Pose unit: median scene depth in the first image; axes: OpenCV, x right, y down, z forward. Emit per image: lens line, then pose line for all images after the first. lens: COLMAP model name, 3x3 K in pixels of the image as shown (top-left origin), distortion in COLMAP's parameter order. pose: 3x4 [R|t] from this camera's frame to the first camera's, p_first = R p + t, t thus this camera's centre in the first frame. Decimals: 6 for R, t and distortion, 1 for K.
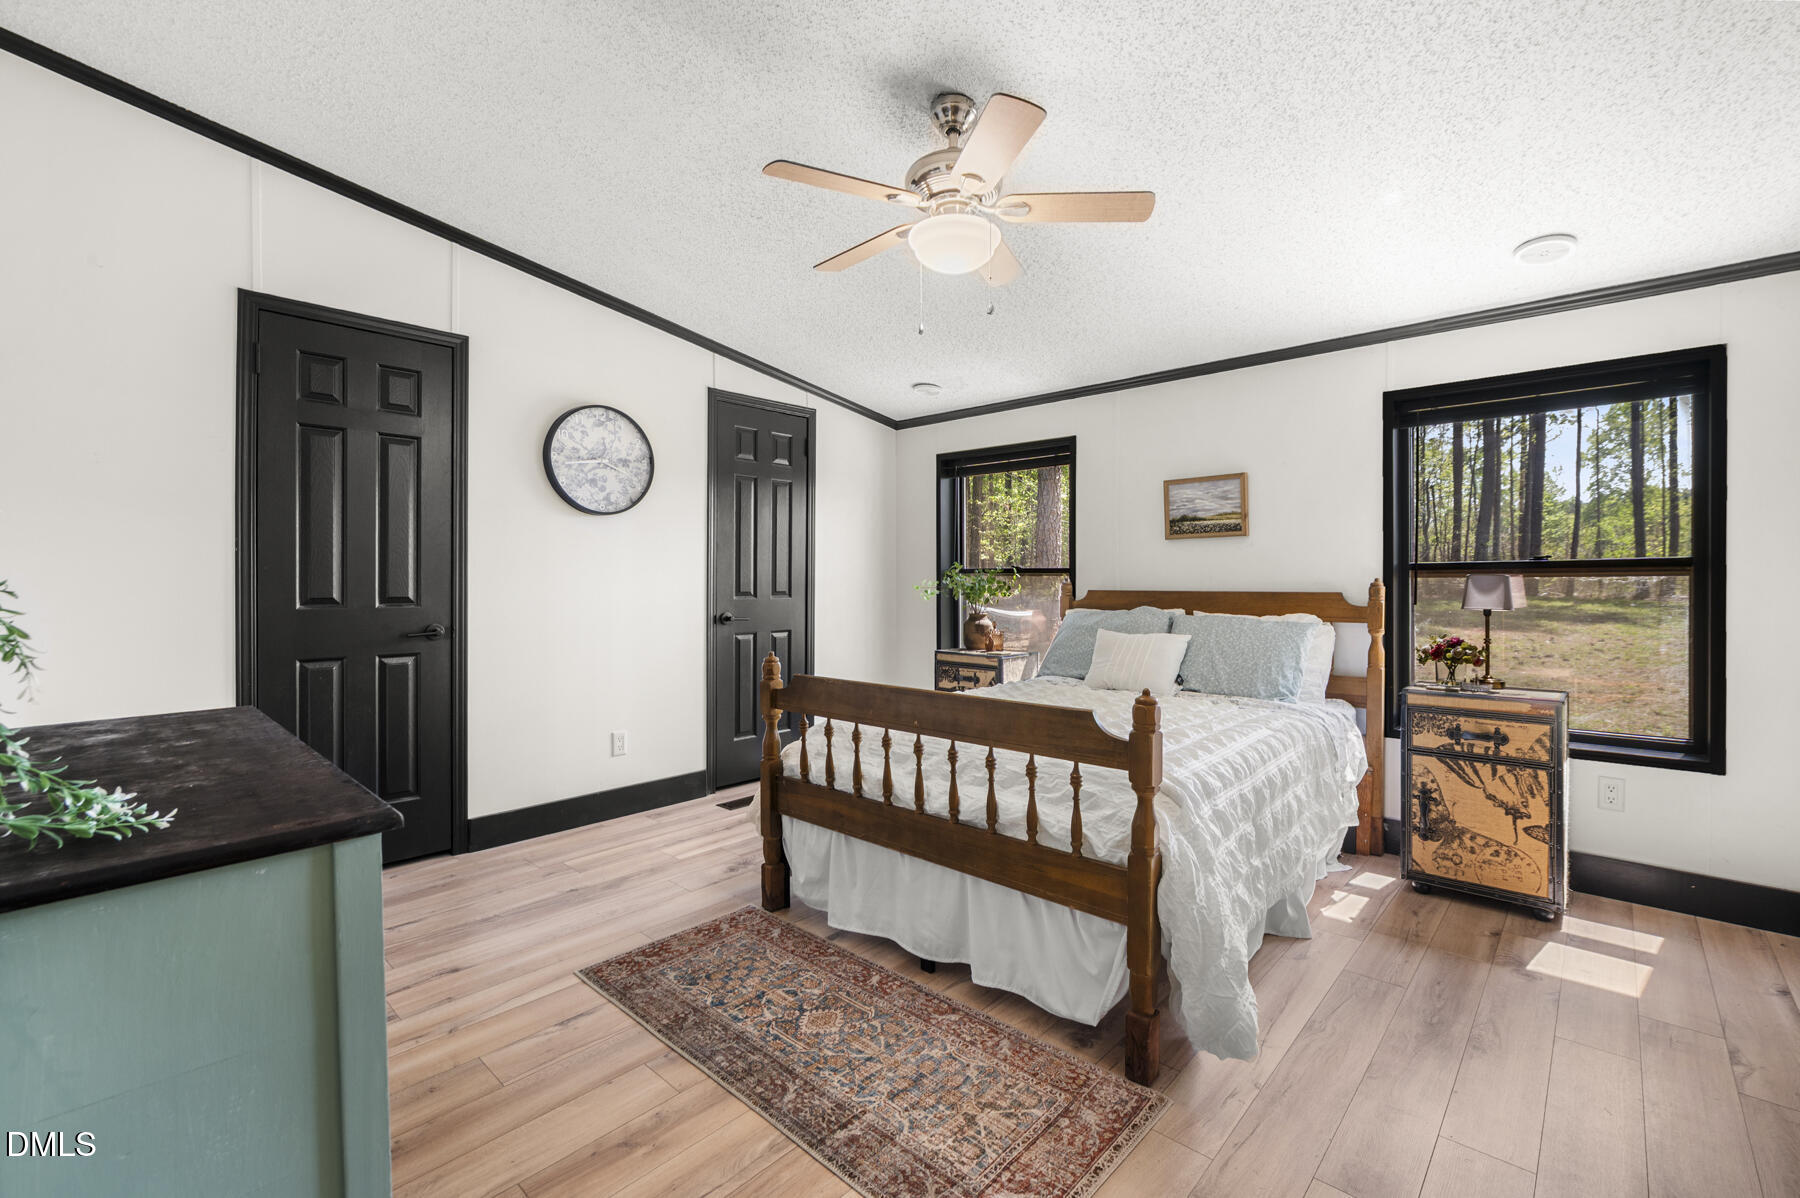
lens RADIAL K [[747.7, 0, 907.4], [0, 747.7, 641.7], [0, 0, 1]] dist [0.000368, 0.000260]
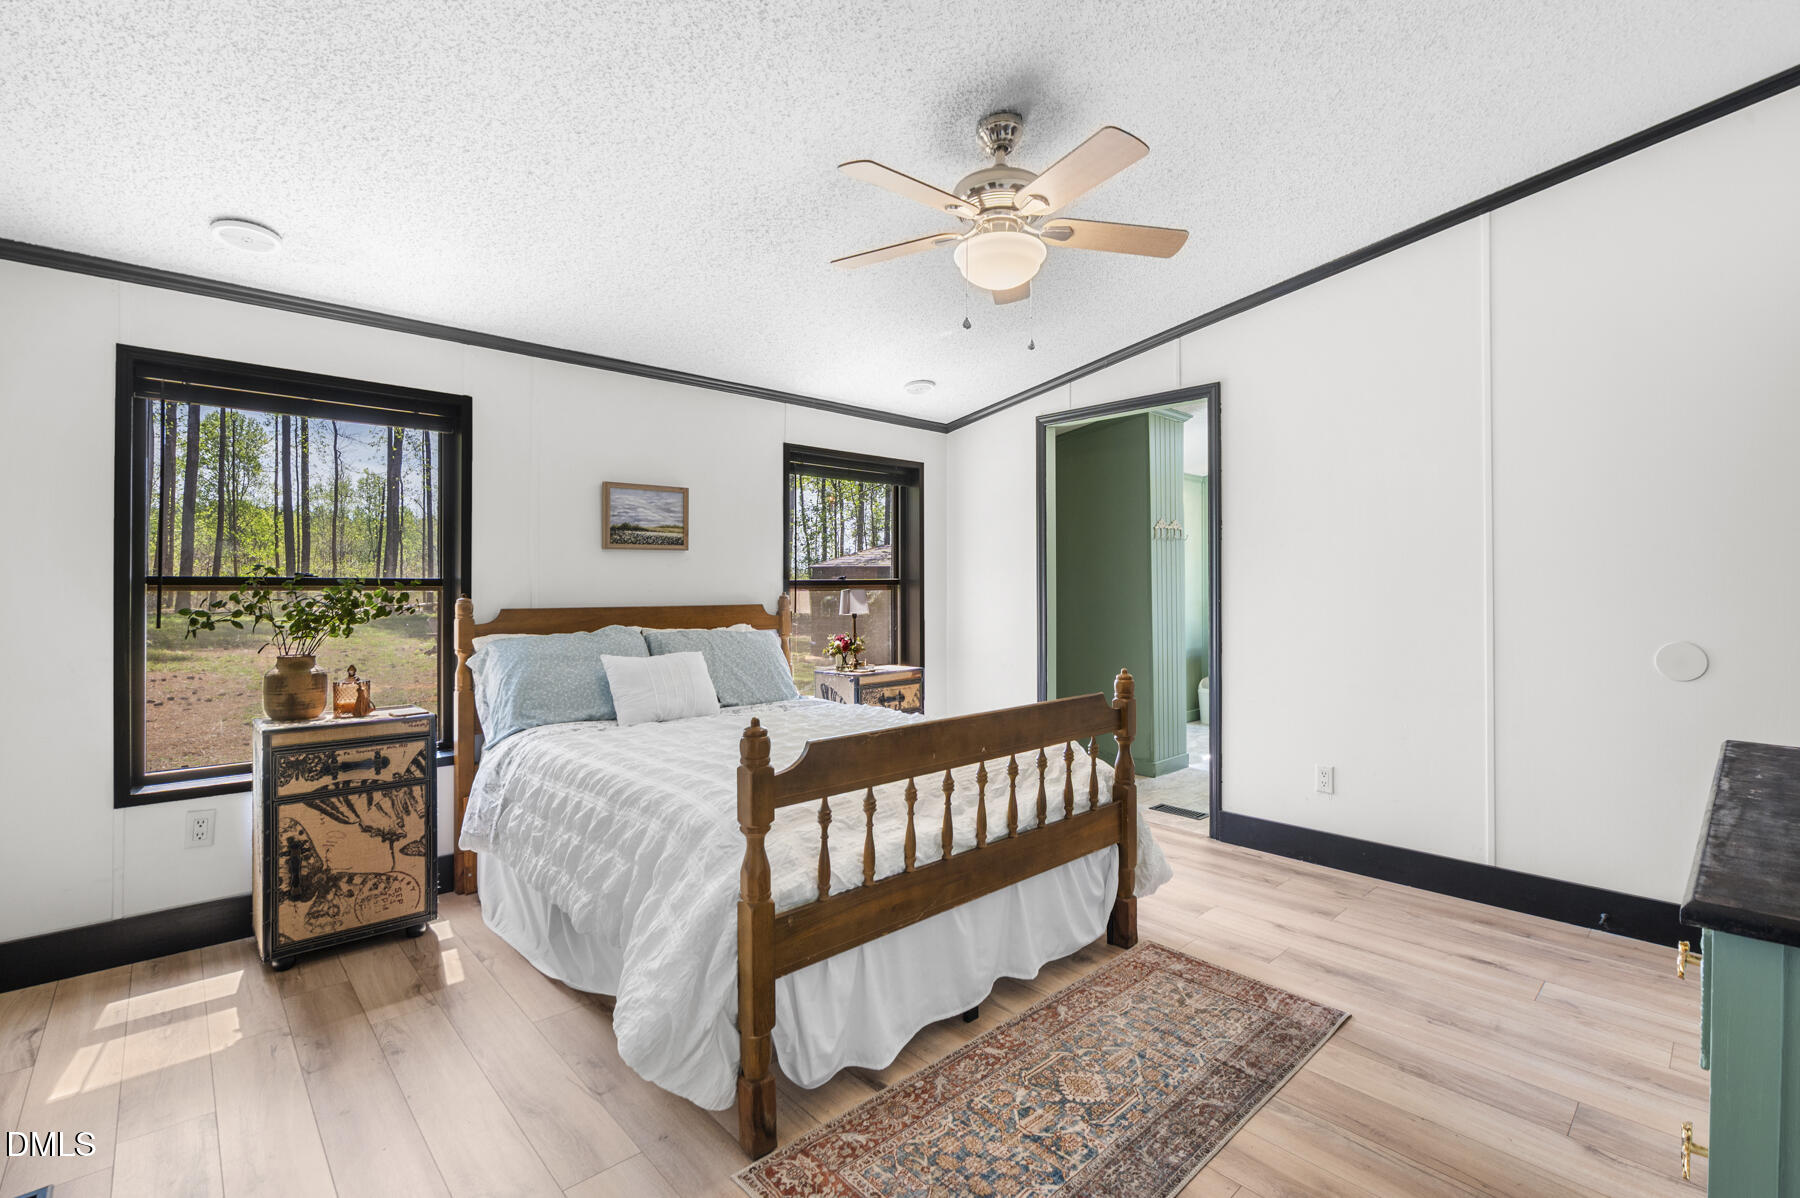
lens RADIAL K [[824.5, 0, 909.4], [0, 824.5, 590.1], [0, 0, 1]] dist [0.002881, 0.000303]
pose [[0.082284, 0.004159, 0.996600, -0.640697], [0.095791, 0.995328, -0.012063, -0.045967], [-0.991995, 0.096458, 0.081502, 0.623095]]
